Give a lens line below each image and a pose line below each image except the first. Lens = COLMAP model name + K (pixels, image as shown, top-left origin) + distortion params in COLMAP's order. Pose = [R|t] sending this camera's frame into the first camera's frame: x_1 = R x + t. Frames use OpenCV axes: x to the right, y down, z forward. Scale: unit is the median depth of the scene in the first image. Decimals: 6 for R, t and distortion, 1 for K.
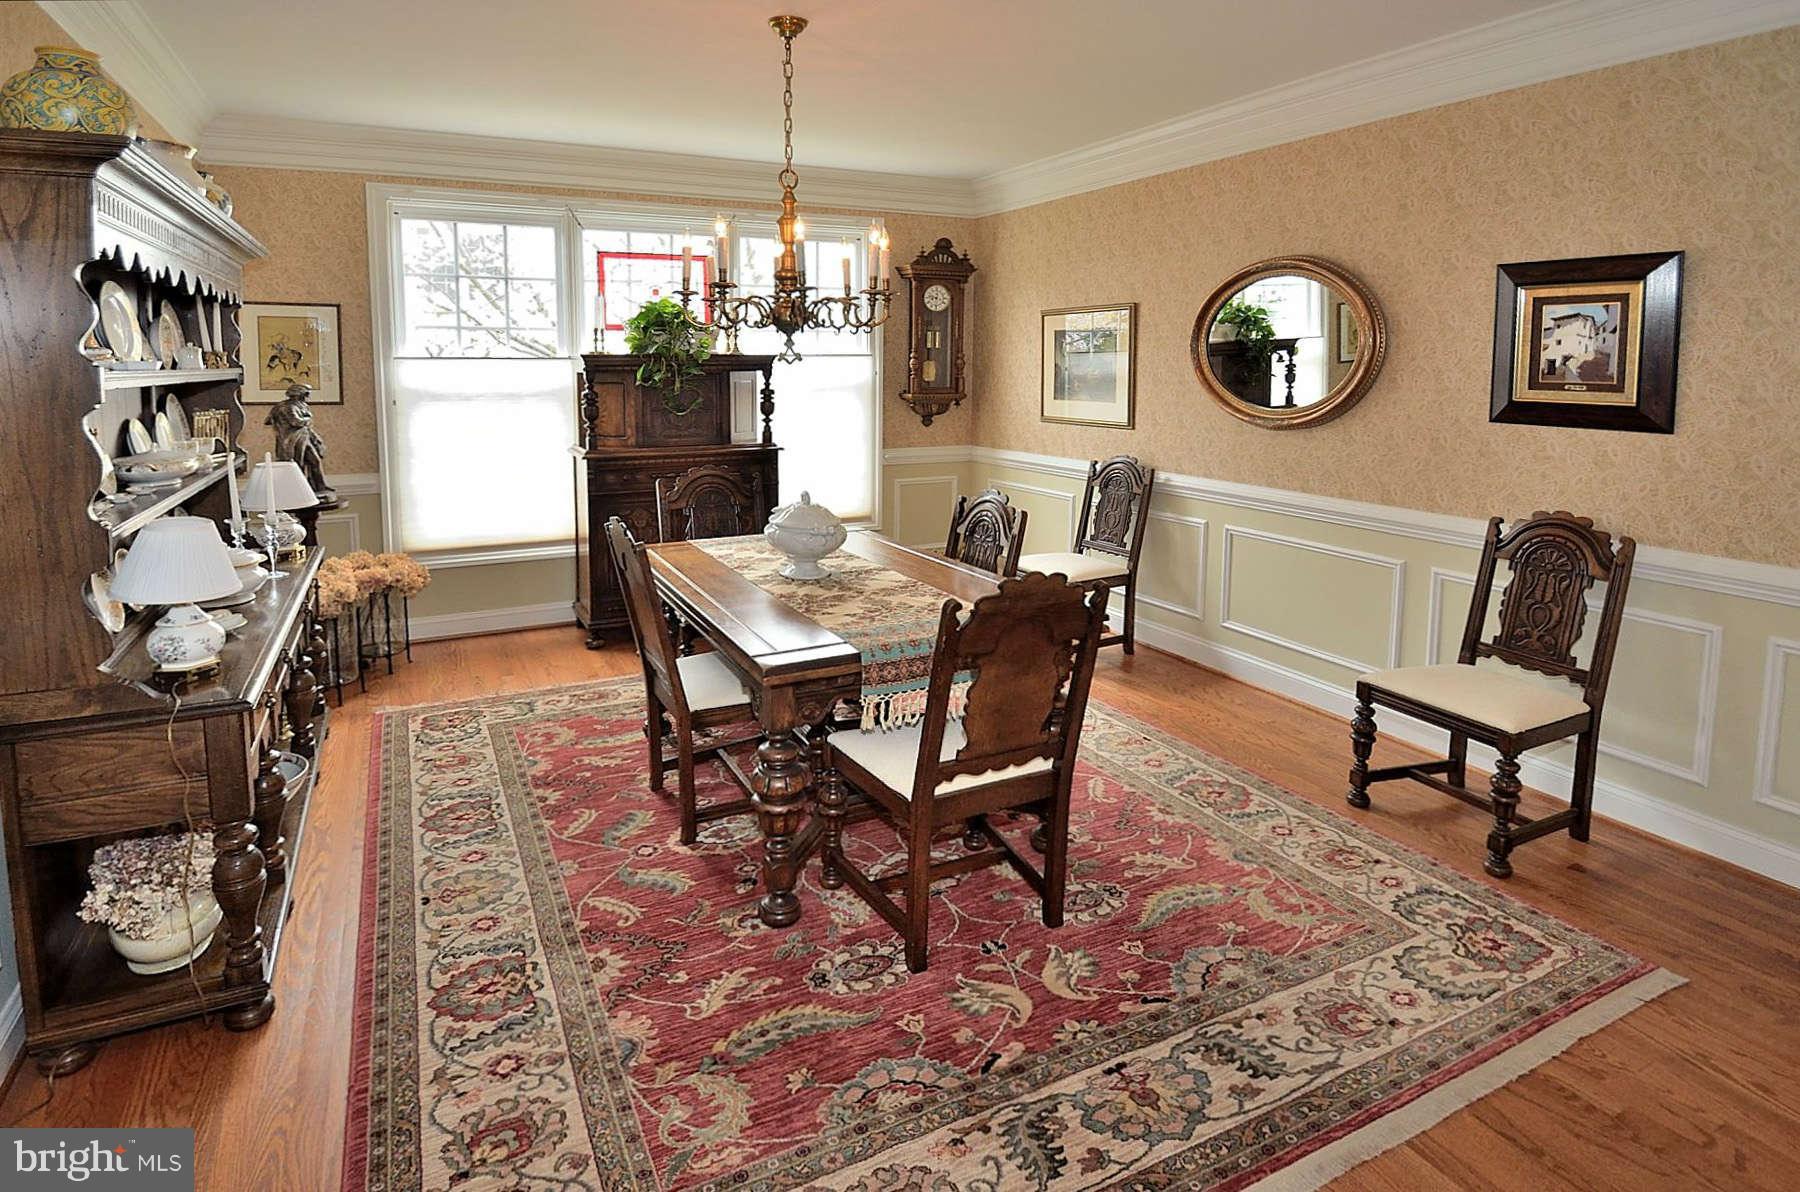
lens RADIAL K [[811.2, 0, 899.8], [0, 811.2, 437.9], [0, 0, 1]] dist [-0.000586, -0.000265]
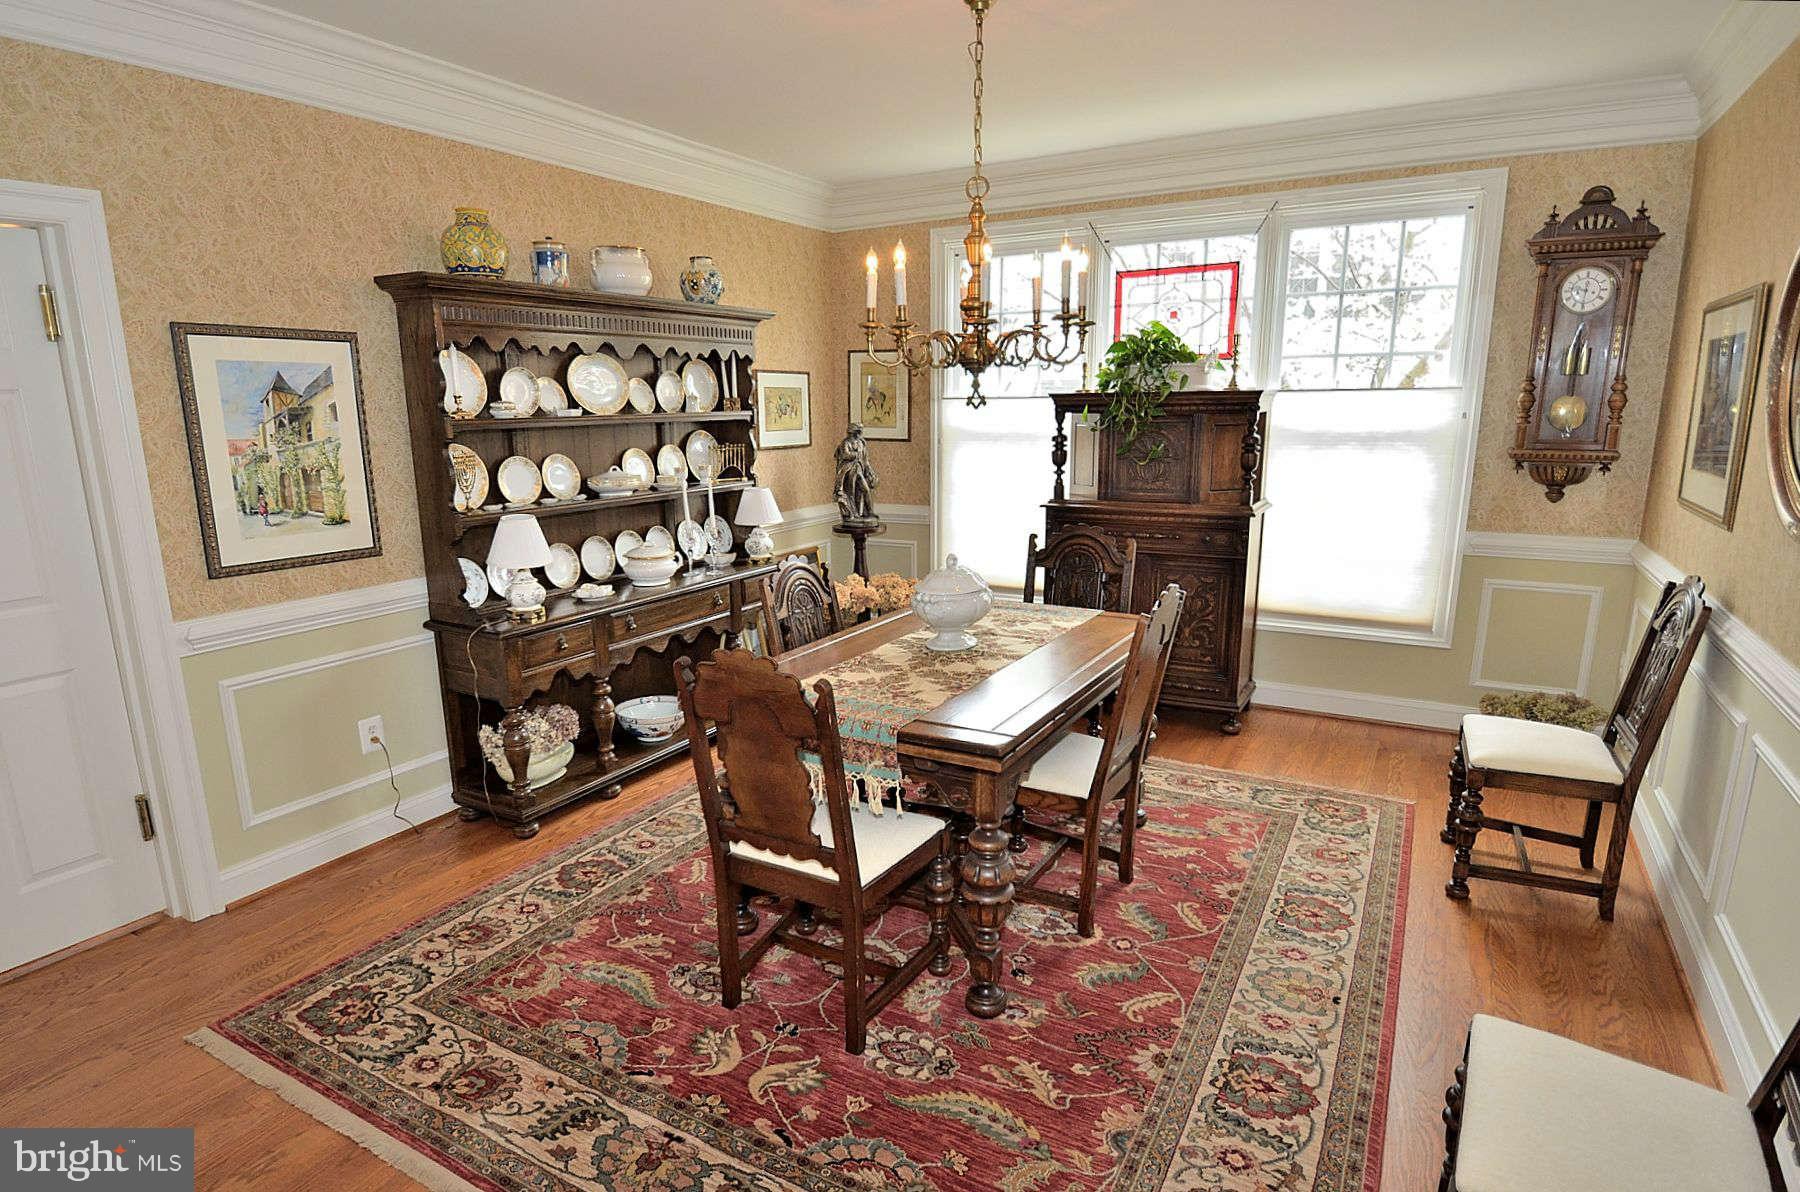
lens RADIAL K [[970.7, 0, 899.7], [0, 970.7, 628.9], [0, 0, 1]] dist [-0.001610, -0.020759]
pose [[0.606828, 0.175754, -0.775158, 0.670858], [-0.061479, 0.982704, 0.174683, -0.035717], [0.792452, -0.058347, 0.607137, 0.284636]]
